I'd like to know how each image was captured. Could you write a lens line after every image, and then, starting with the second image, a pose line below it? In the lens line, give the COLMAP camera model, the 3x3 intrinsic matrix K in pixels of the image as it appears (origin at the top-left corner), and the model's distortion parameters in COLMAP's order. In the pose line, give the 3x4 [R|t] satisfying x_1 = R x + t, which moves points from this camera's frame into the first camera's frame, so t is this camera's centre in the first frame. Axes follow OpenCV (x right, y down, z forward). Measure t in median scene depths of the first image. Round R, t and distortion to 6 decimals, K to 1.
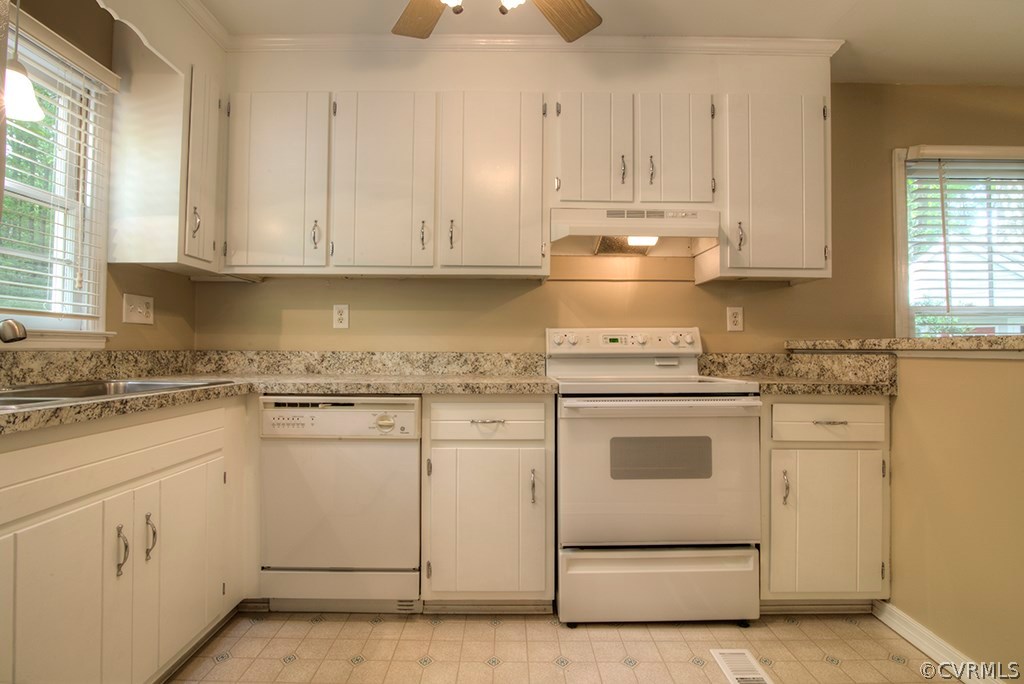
lens RADIAL K [[520.3, 0, 512.0], [0, 520.3, 342.0], [0, 0, 1]] dist [-0.021391, 0.000072]
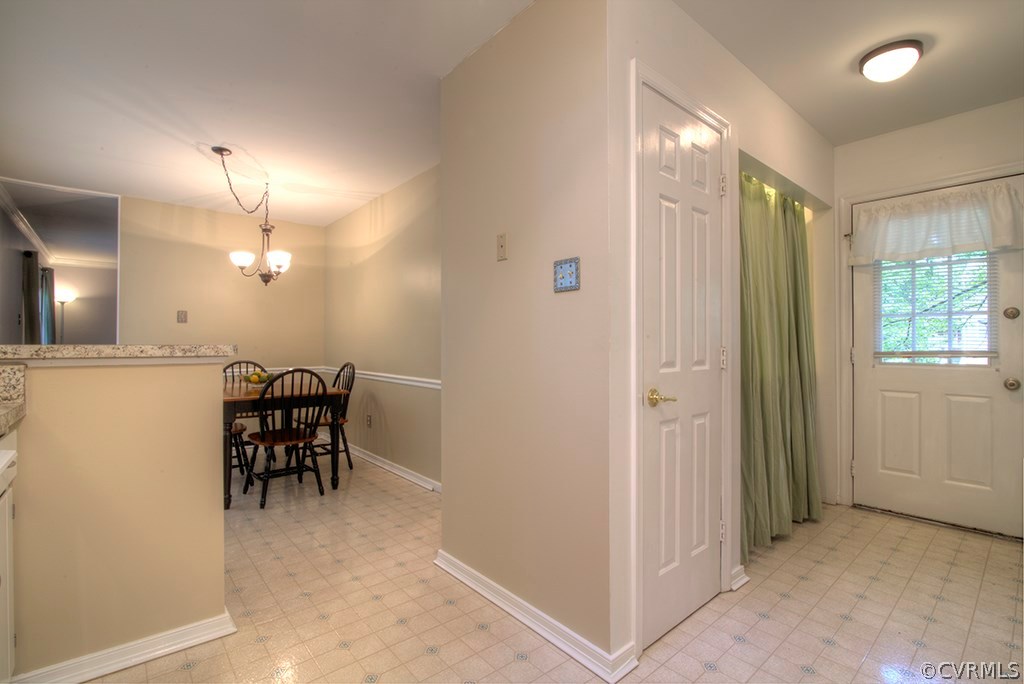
lens RADIAL K [[470.7, 0, 512.0], [0, 470.7, 342.0], [0, 0, 1]] dist [-0.020562, 0.000012]
pose [[-0.647379, -0.000839, 0.762168, -0.270590], [-0.014103, 0.999841, -0.010878, -0.012332], [-0.762037, -0.017791, -0.647288, 0.759549]]
